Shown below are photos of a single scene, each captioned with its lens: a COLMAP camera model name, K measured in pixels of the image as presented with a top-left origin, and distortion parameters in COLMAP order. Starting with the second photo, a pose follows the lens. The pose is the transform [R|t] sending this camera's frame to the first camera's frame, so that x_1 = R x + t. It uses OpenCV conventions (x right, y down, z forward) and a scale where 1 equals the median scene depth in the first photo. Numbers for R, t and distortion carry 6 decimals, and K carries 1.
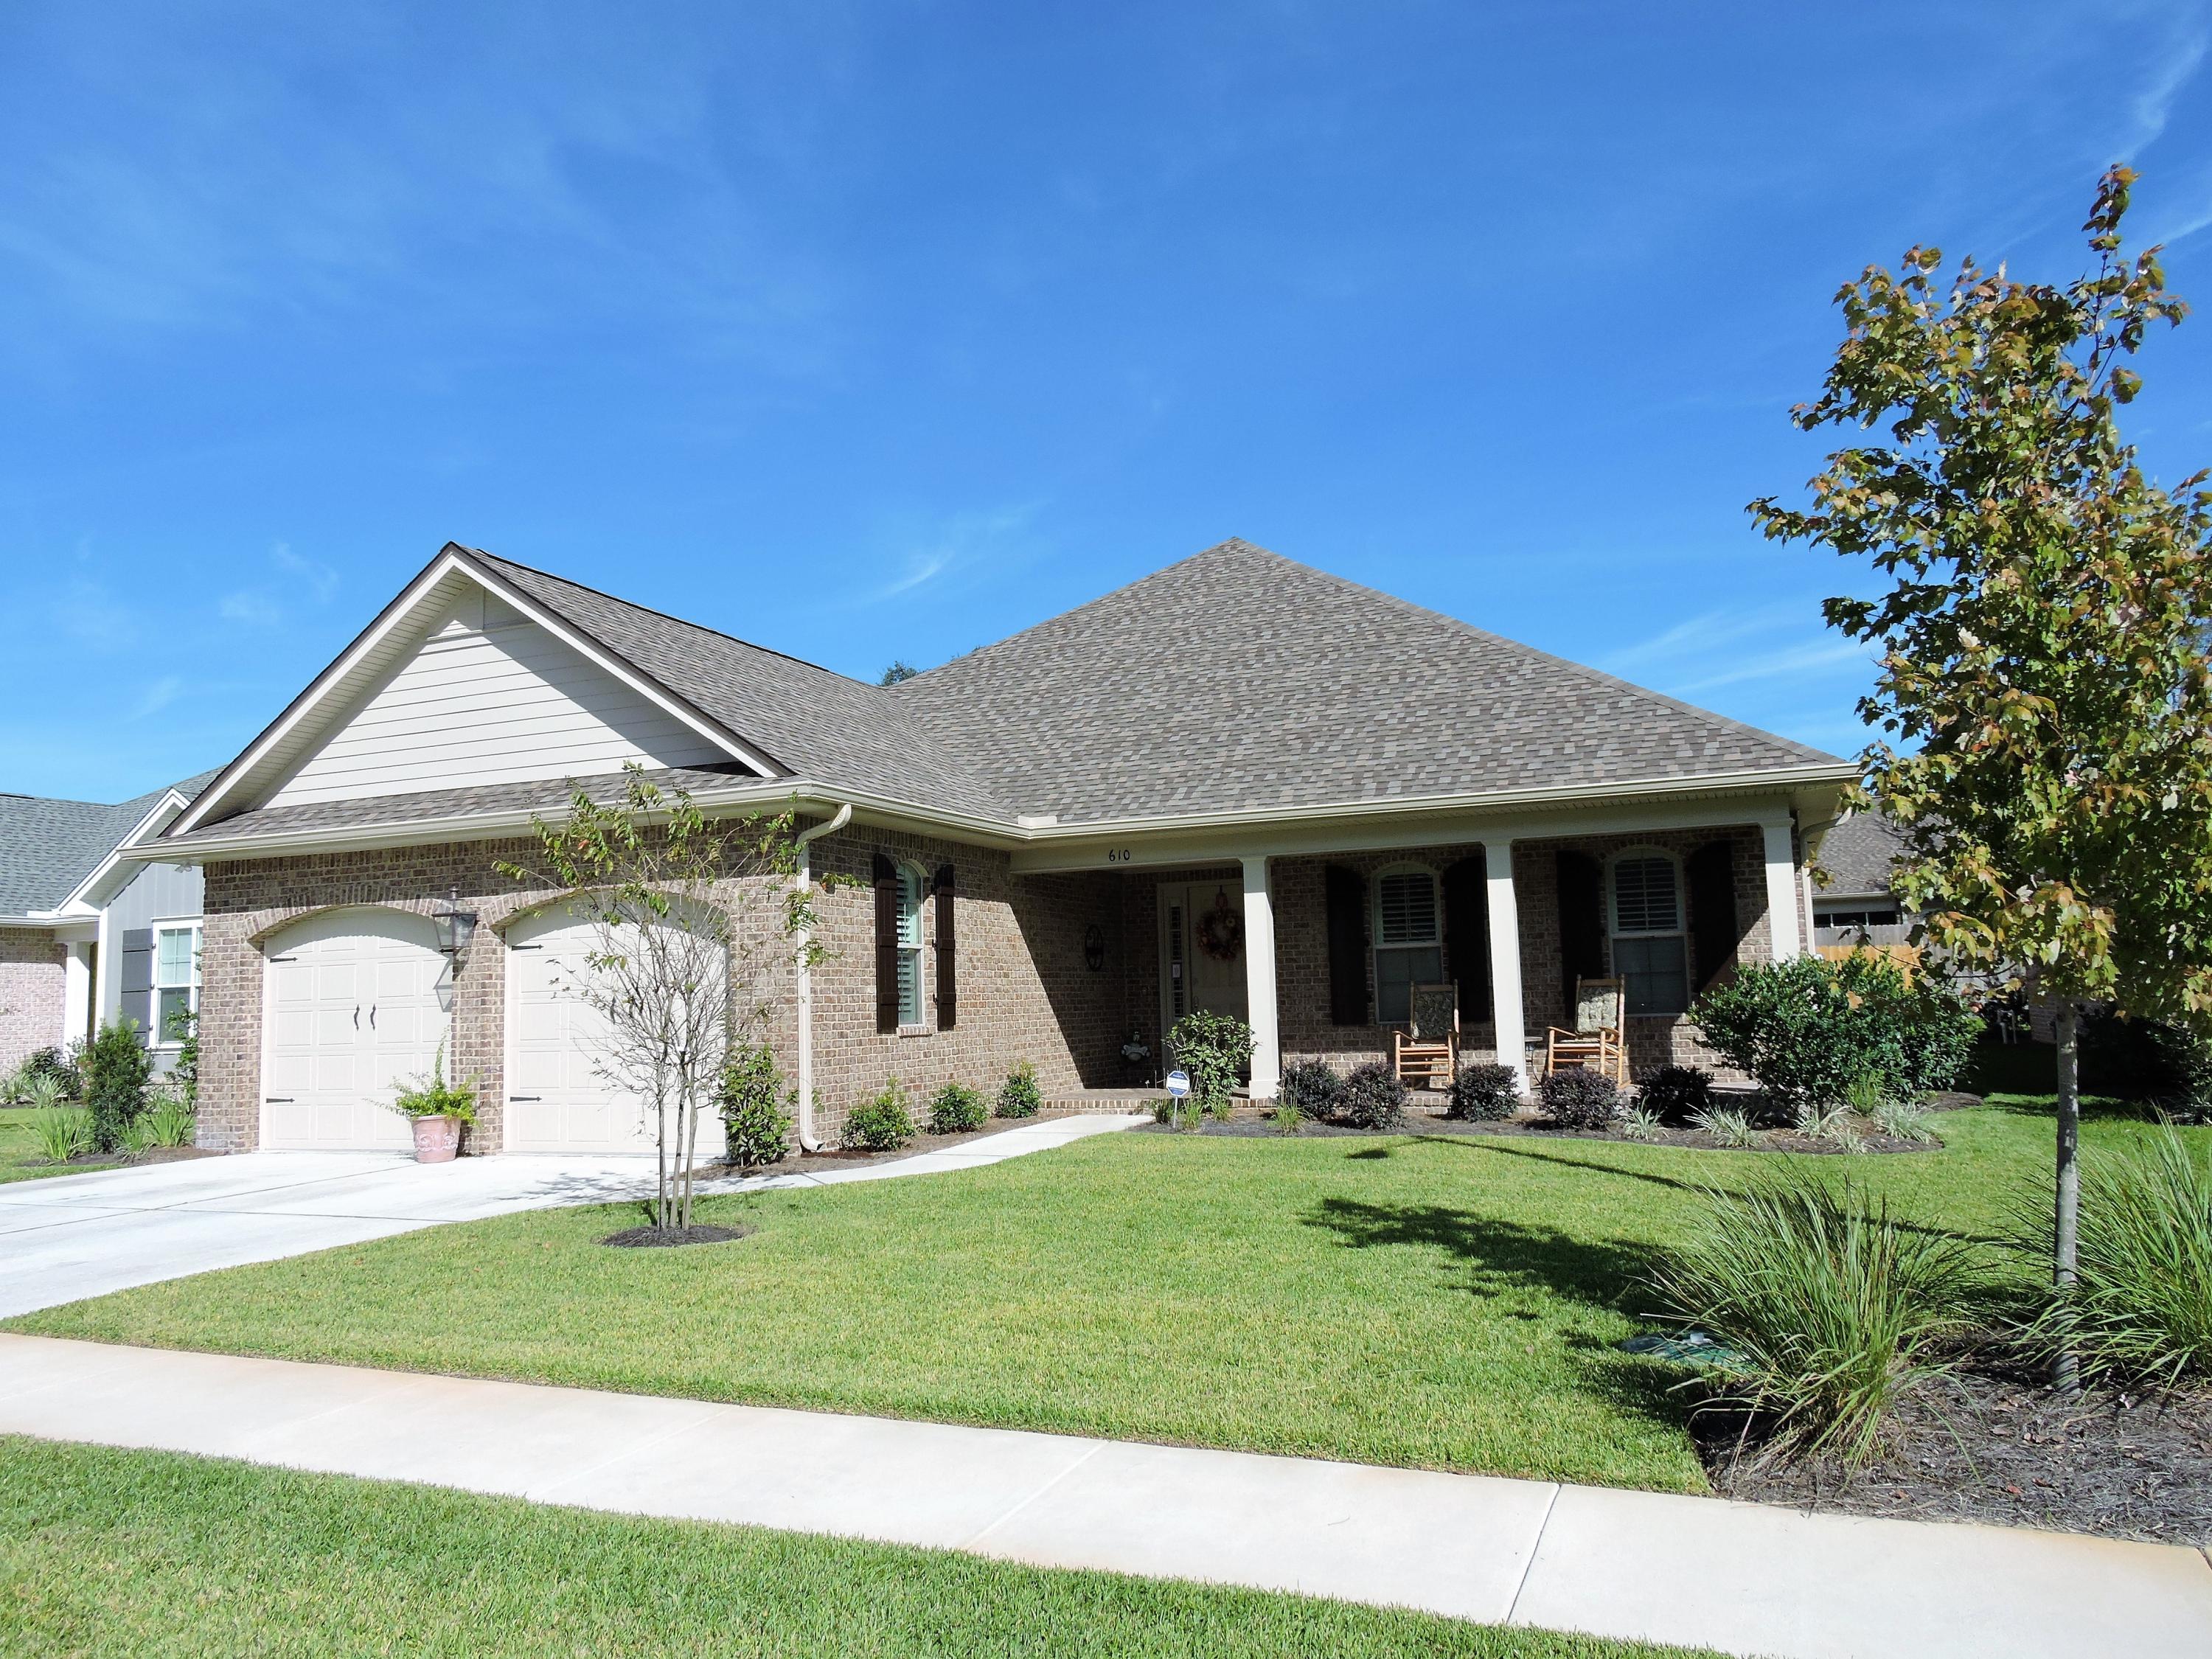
lens RADIAL K [[1578.9, 0, 1106.0], [0, 1578.9, 829.5], [0, 0, 1]] dist [0.001852, -0.002267]
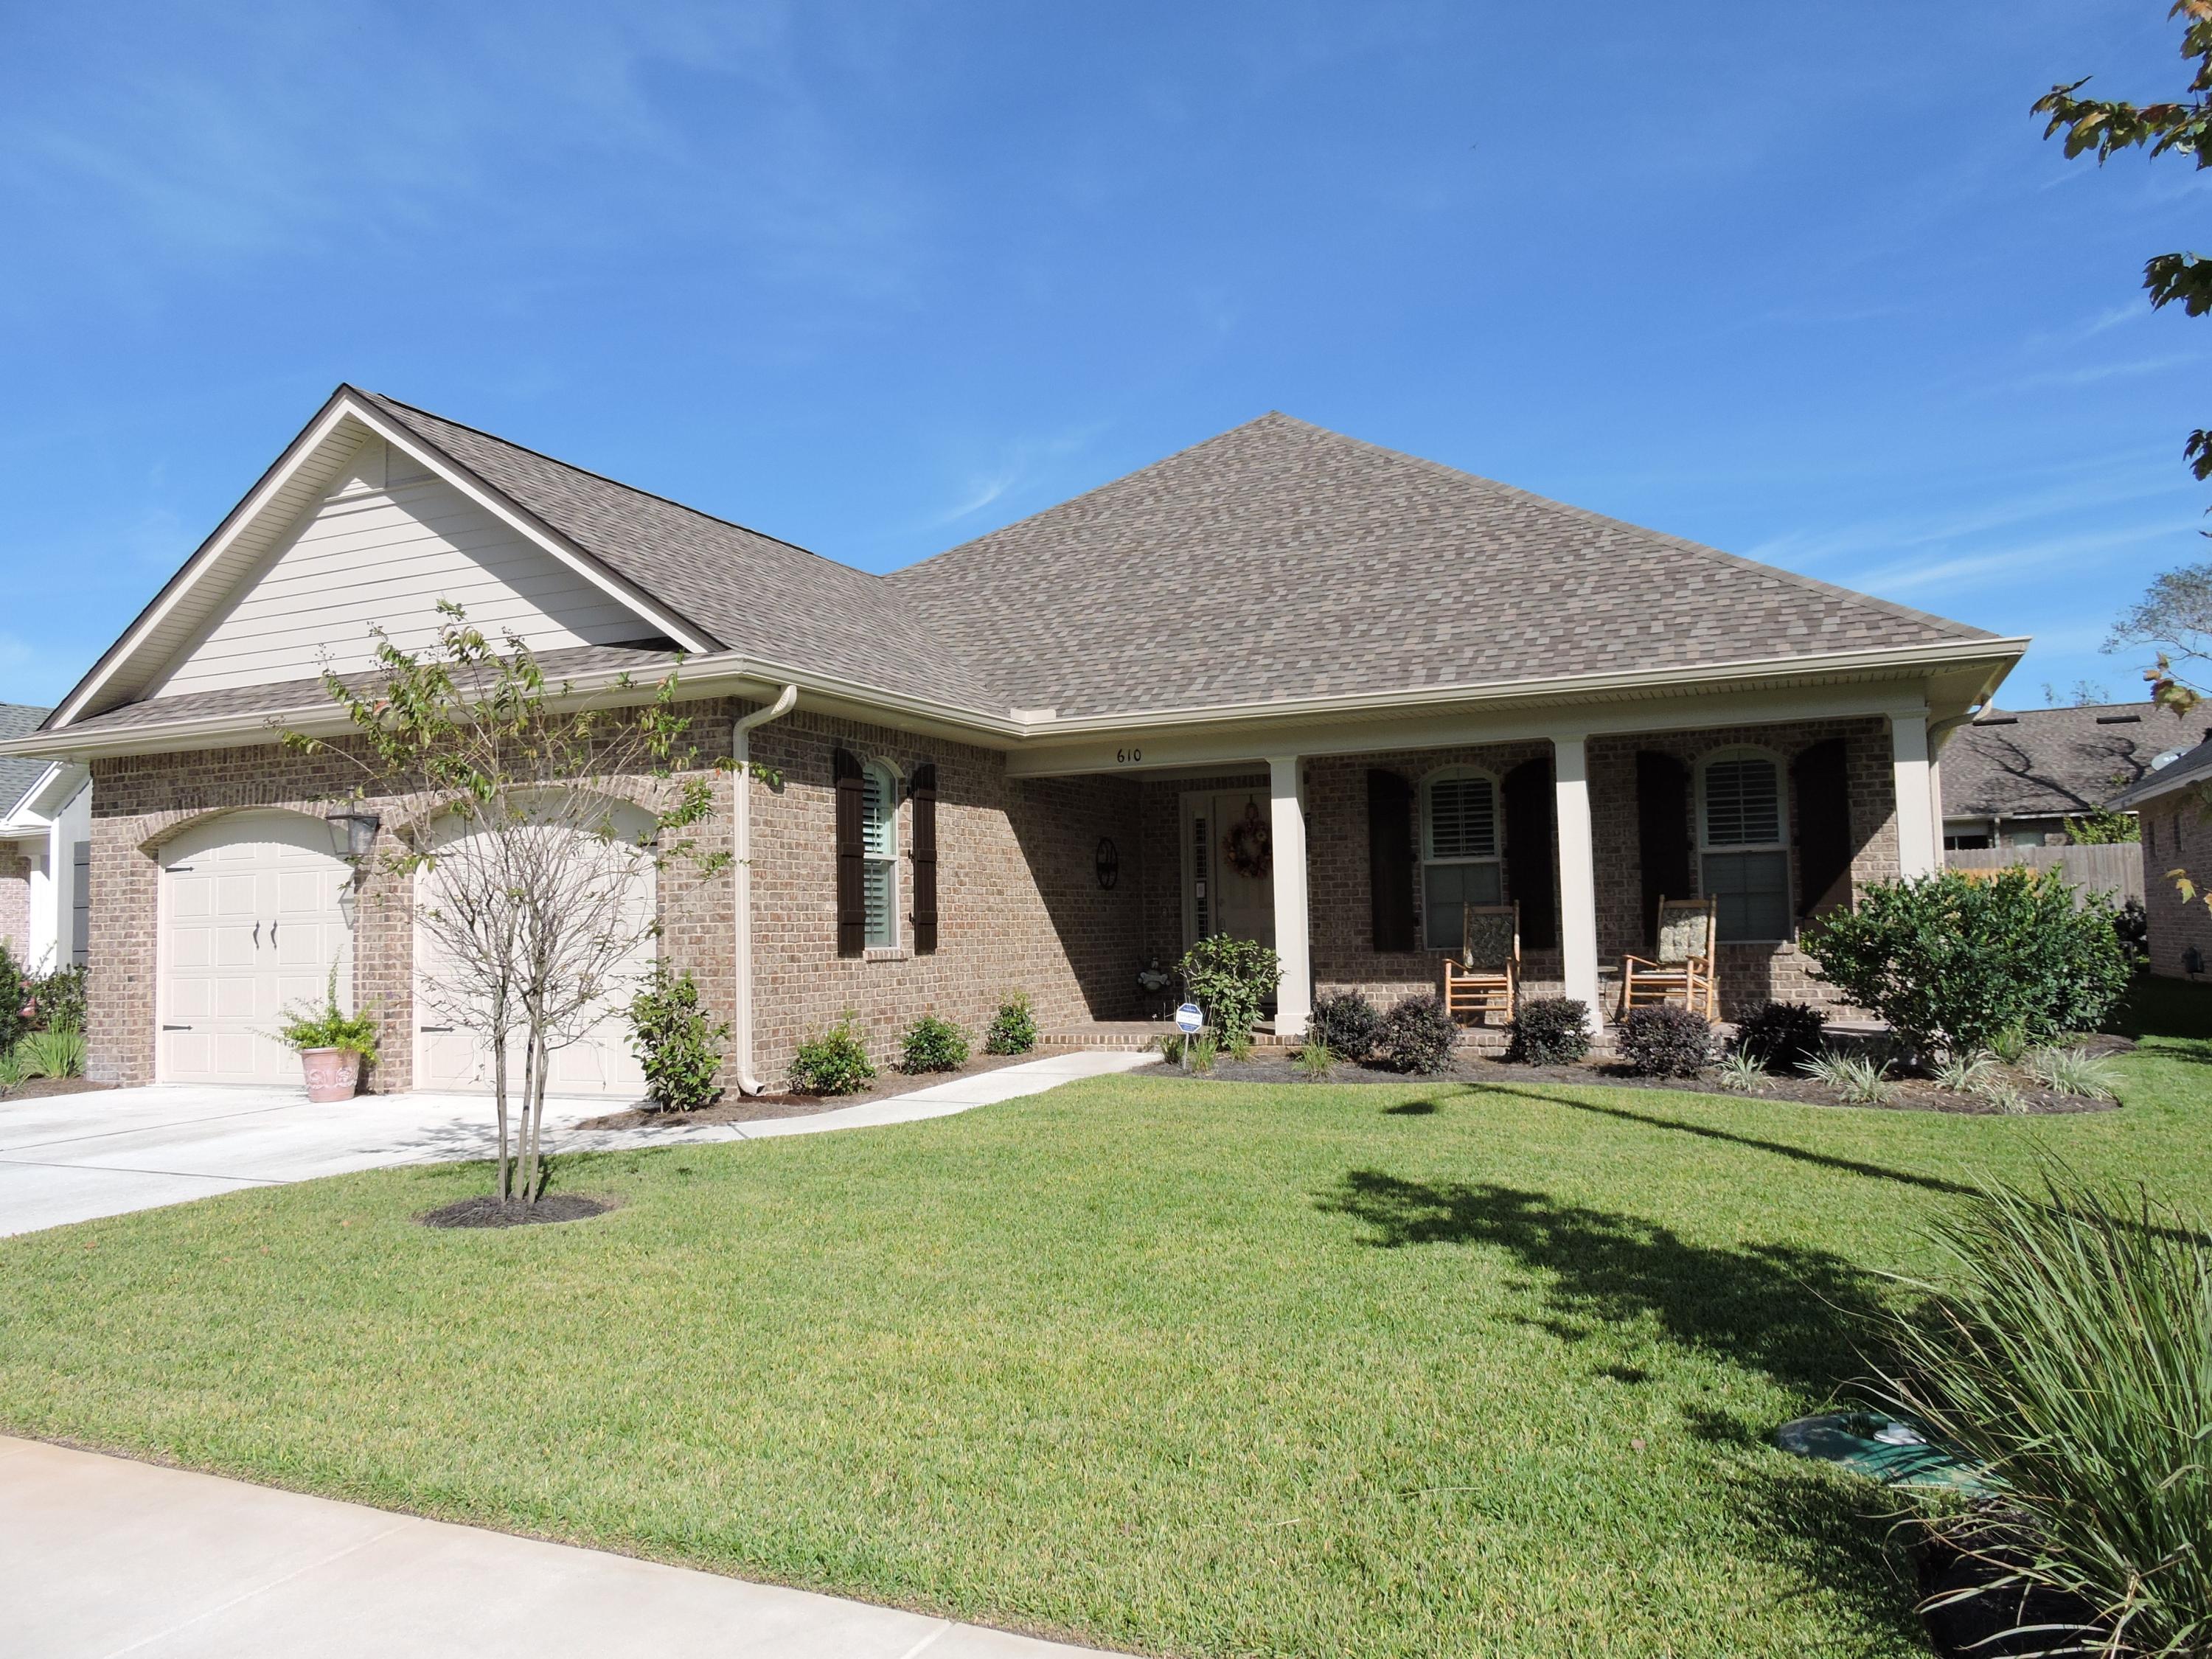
lens RADIAL K [[1579.9, 0, 1106.0], [0, 1579.9, 829.5], [0, 0, 1]] dist [-0.002818, 0.002702]
pose [[0.999422, 0.004221, -0.033725, 0.027696], [-0.002662, 0.998932, 0.046134, 0.018478], [0.033884, -0.046018, 0.998366, 0.140846]]
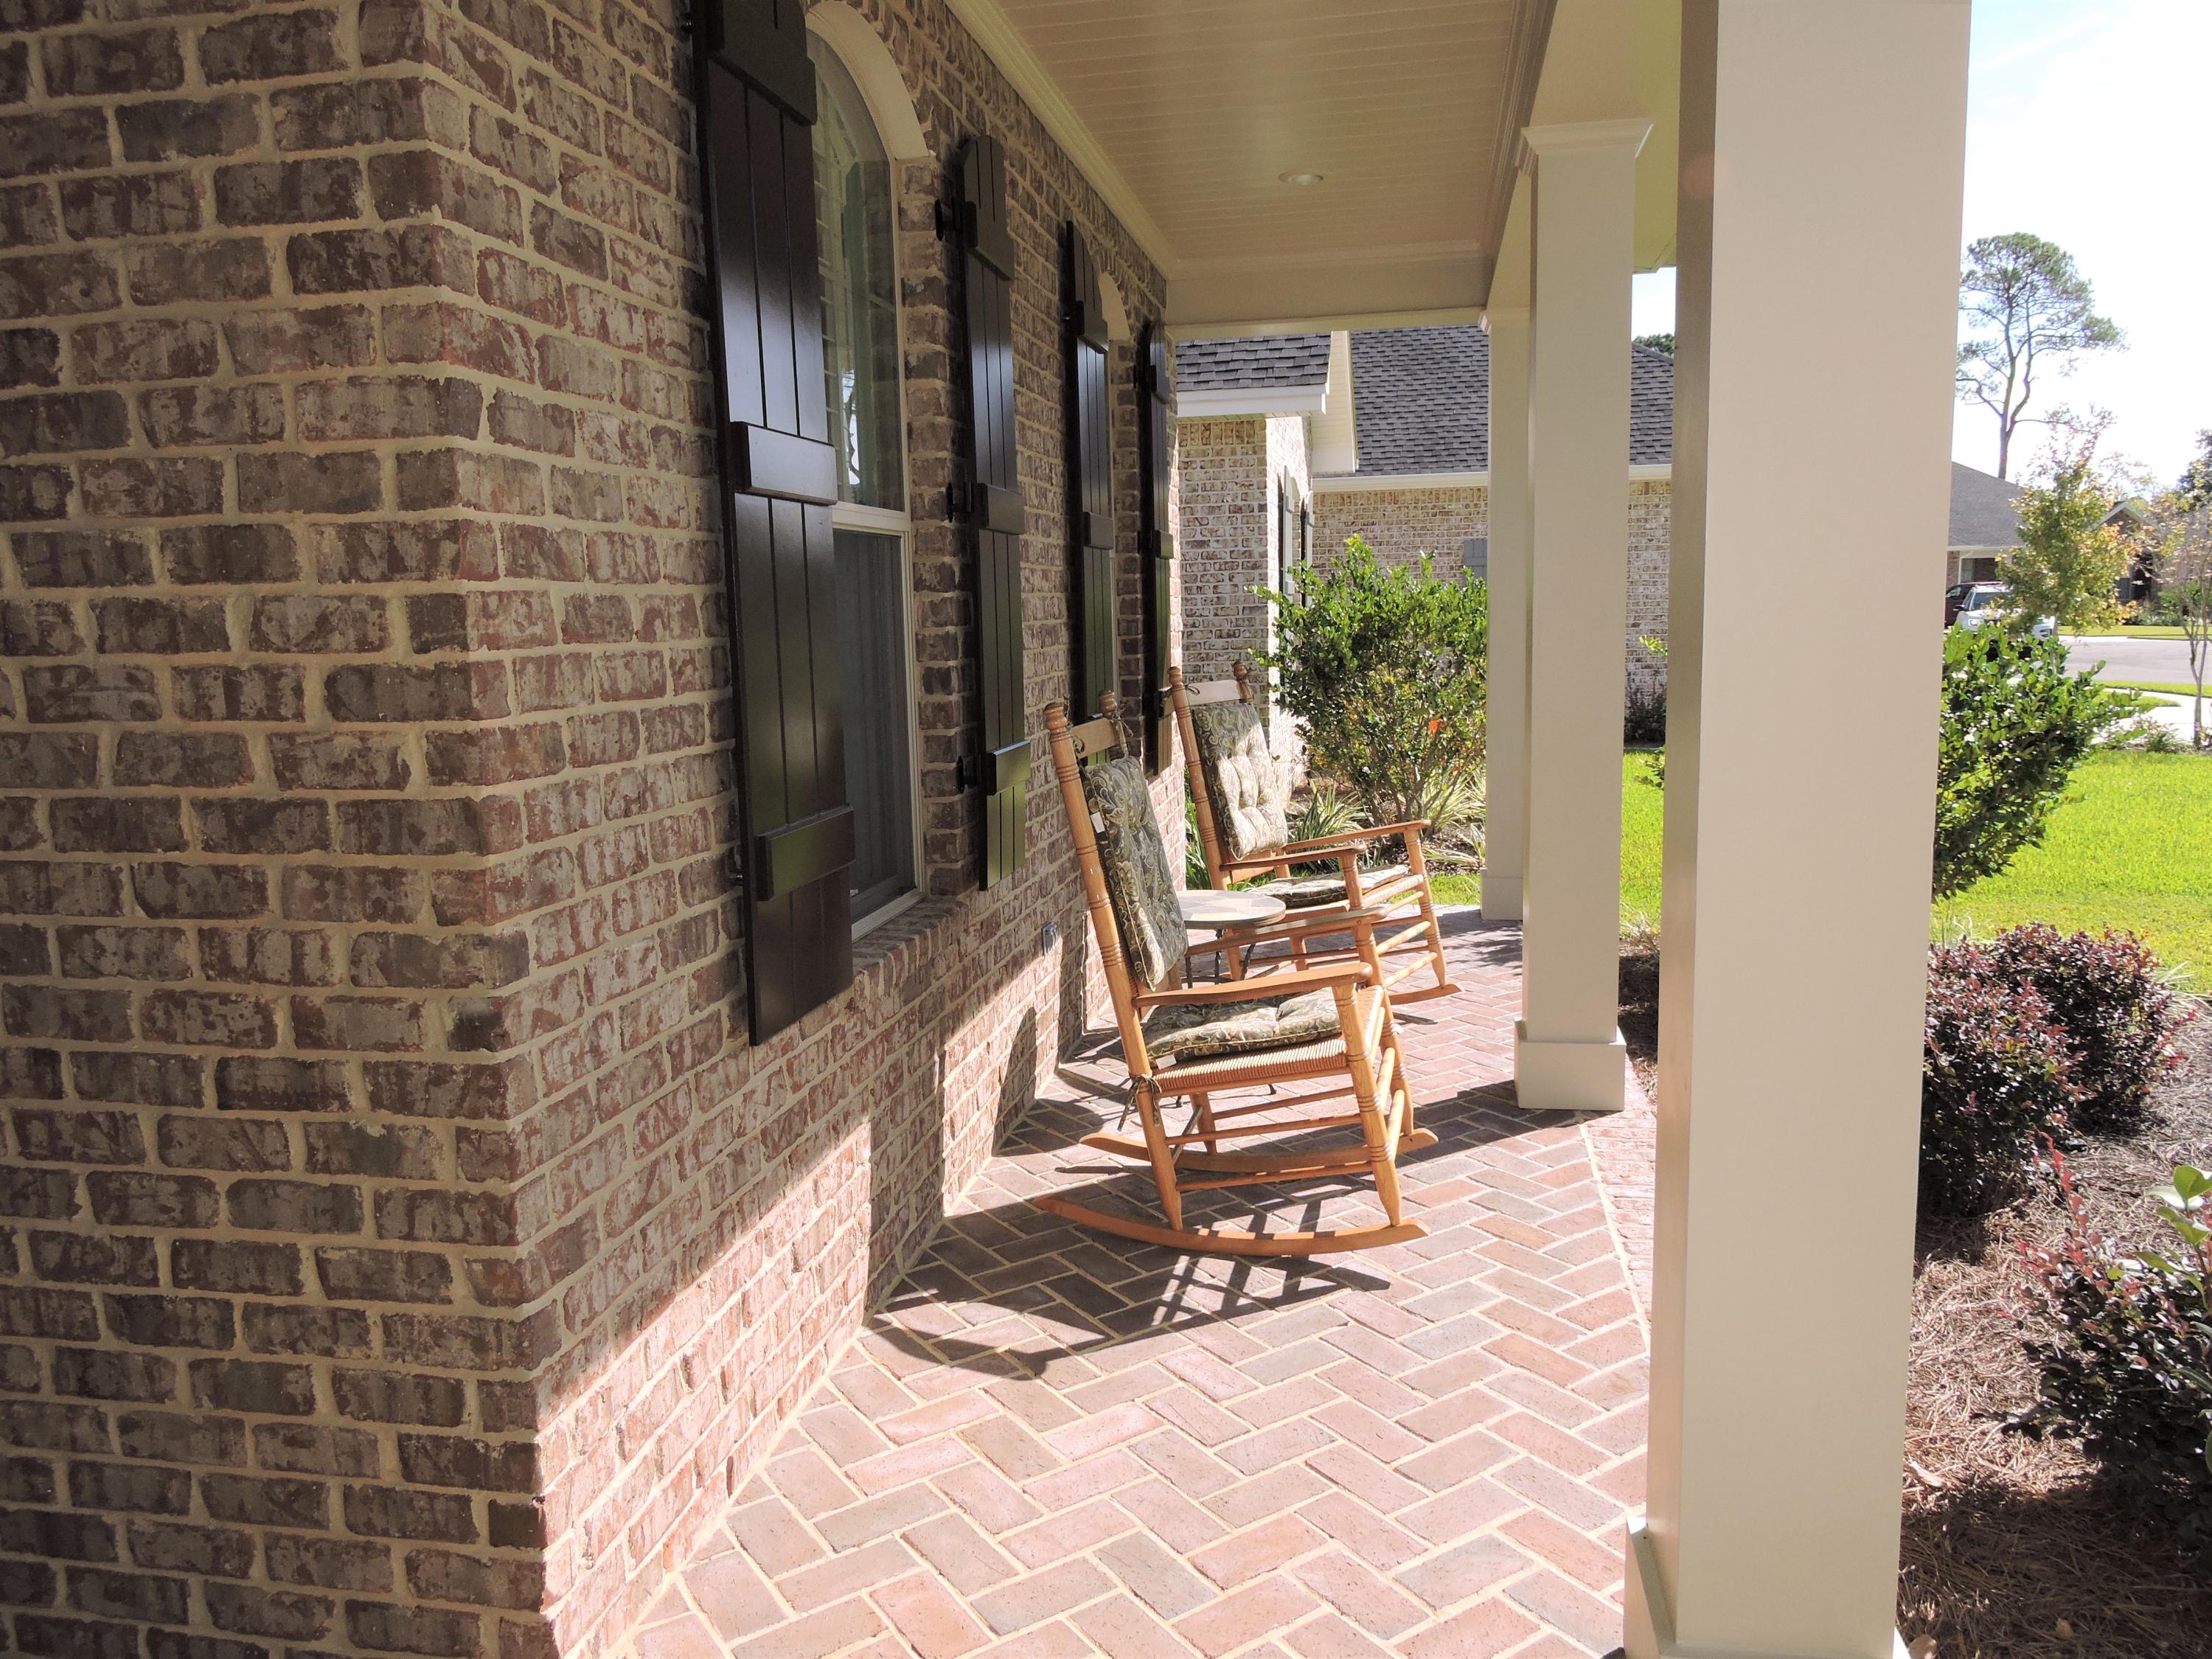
lens RADIAL K [[1579.9, 0, 1106.0], [0, 1579.9, 829.5], [0, 0, 1]] dist [-0.002818, 0.002702]
pose [[-0.201280, -0.100046, 0.974411, 0.004131], [-0.075279, 0.993408, 0.086446, 0.102133], [-0.976637, -0.055952, -0.207484, 1.124357]]
